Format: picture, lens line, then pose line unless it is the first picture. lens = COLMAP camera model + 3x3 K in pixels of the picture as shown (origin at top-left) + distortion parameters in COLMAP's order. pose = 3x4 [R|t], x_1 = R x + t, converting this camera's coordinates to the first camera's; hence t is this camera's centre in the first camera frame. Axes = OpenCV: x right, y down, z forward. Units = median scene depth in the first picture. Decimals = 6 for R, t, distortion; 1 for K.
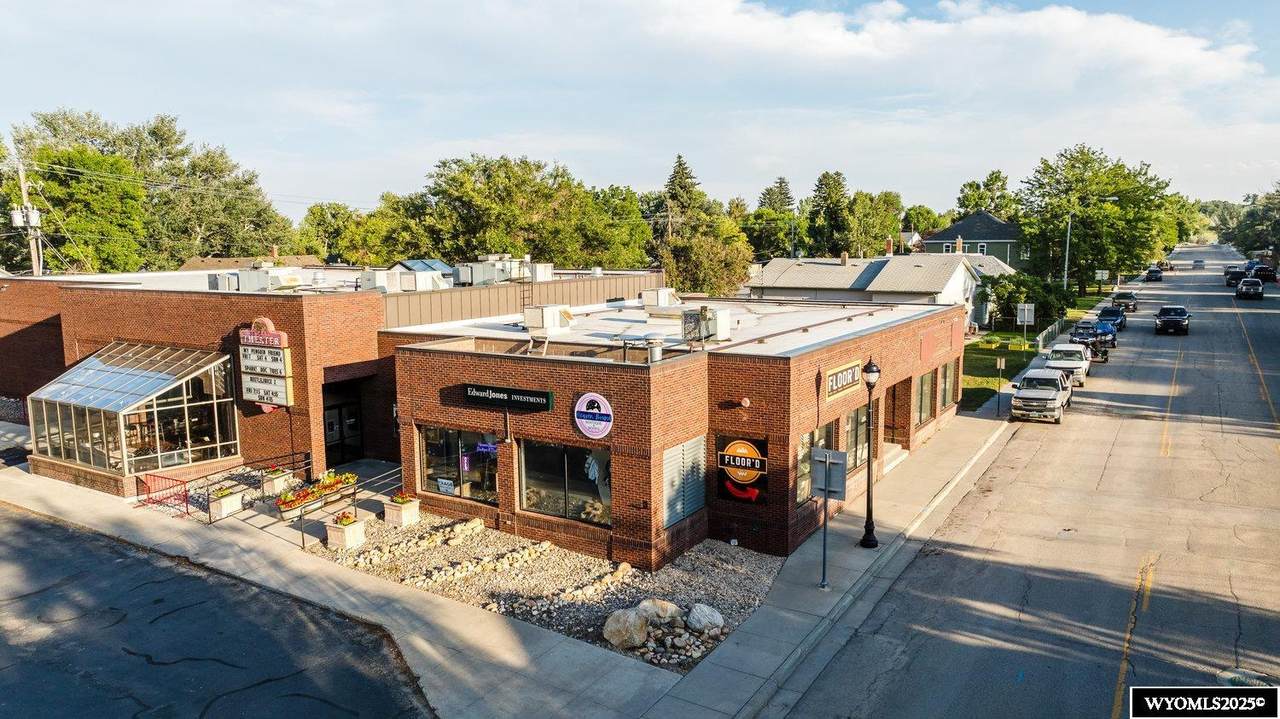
lens RADIAL K [[889.0, 0, 639.8], [0, 889.0, 363.7], [0, 0, 1]] dist [-0.026784, 0.004183]
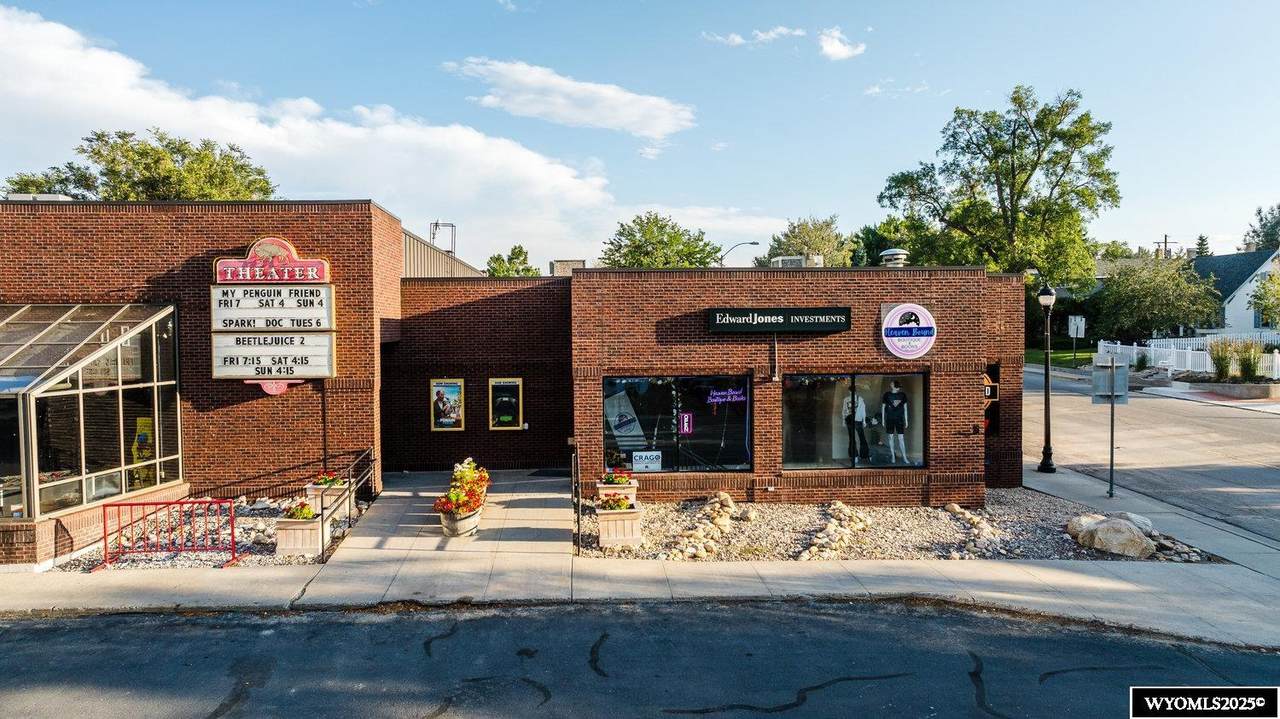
lens RADIAL K [[889.0, 0, 639.5], [0, 889.0, 360.2], [0, 0, 1]] dist [-0.026784, 0.004183]
pose [[0.814113, -0.018858, 0.580401, -0.667950], [0.081663, 0.993258, -0.082274, 0.120025], [-0.574936, 0.114378, 0.810164, 0.424215]]
